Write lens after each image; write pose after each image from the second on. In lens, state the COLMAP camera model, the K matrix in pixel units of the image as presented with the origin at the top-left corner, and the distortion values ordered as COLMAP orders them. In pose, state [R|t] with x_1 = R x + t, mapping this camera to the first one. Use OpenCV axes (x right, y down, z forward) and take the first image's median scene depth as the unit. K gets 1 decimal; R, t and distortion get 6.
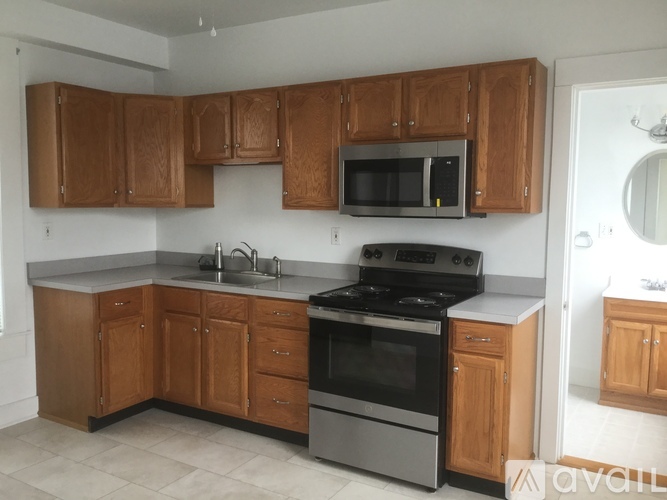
lens RADIAL K [[595.1, 0, 333.5], [0, 595.1, 250.0], [0, 0, 1]] dist [0.115502, -0.239091]
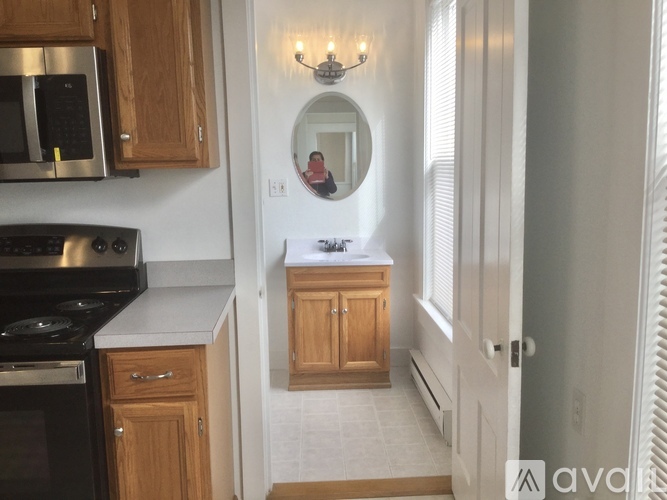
lens RADIAL K [[595.1, 0, 333.5], [0, 595.1, 250.0], [0, 0, 1]] dist [0.115502, -0.239091]
pose [[0.830992, -0.110306, 0.545239, 0.068223], [0.074677, 0.993392, 0.087157, -0.017451], [-0.551250, -0.031710, 0.833738, 0.357795]]
